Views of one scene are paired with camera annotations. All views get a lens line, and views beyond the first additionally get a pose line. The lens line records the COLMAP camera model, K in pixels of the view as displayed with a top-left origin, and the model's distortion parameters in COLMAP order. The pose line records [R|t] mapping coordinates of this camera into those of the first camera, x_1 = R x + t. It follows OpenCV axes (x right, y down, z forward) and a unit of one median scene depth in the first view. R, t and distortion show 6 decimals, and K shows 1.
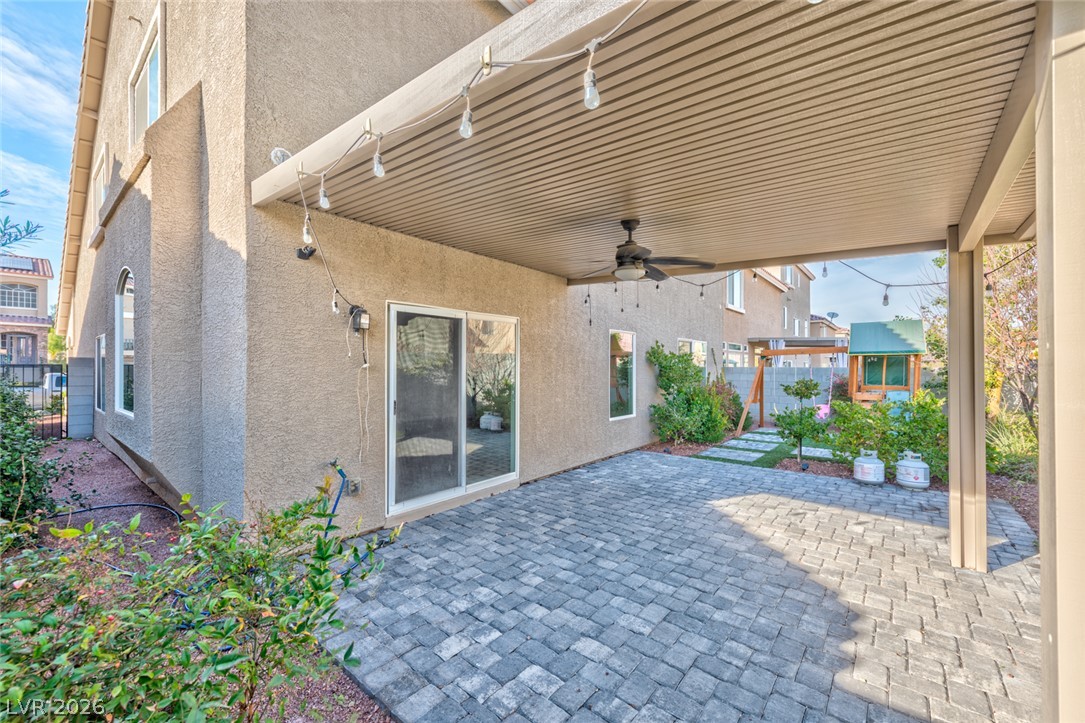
lens RADIAL K [[427.2, 0, 541.6], [0, 427.2, 363.3], [0, 0, 1]] dist [0.013323, -0.001993]
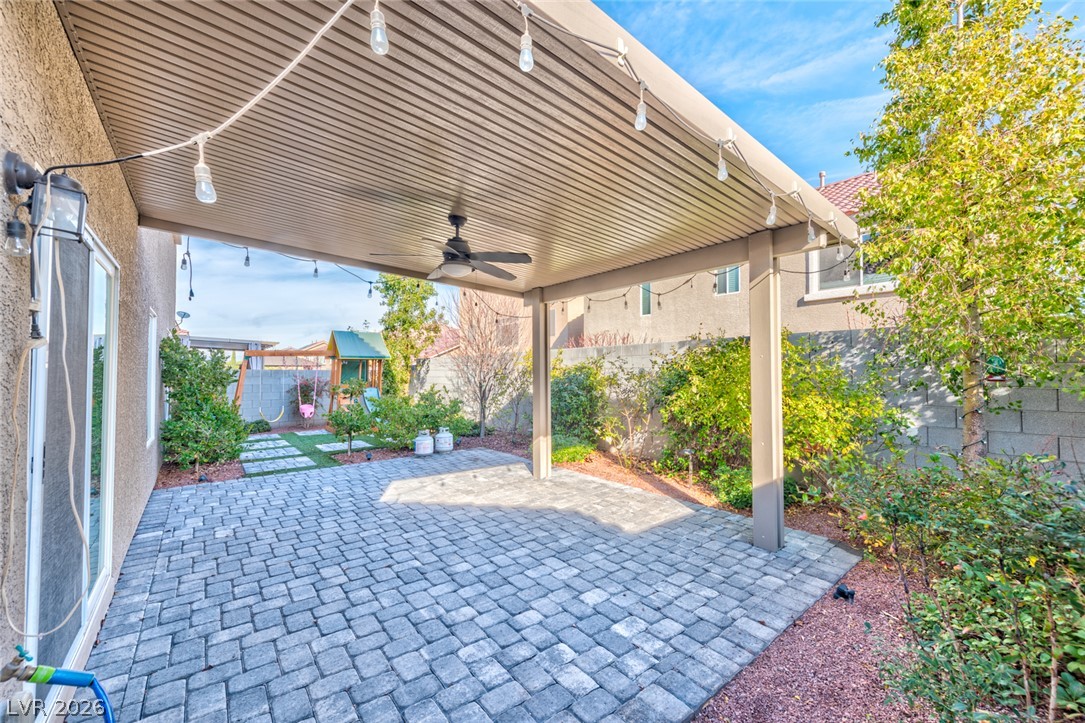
lens RADIAL K [[427.2, 0, 541.1], [0, 427.2, 363.8], [0, 0, 1]] dist [0.013323, -0.001993]
pose [[0.205909, 0.017416, 0.978416, -0.671979], [-0.007106, 0.999842, -0.016302, 0.022007], [-0.978545, -0.003596, 0.206000, 0.553689]]
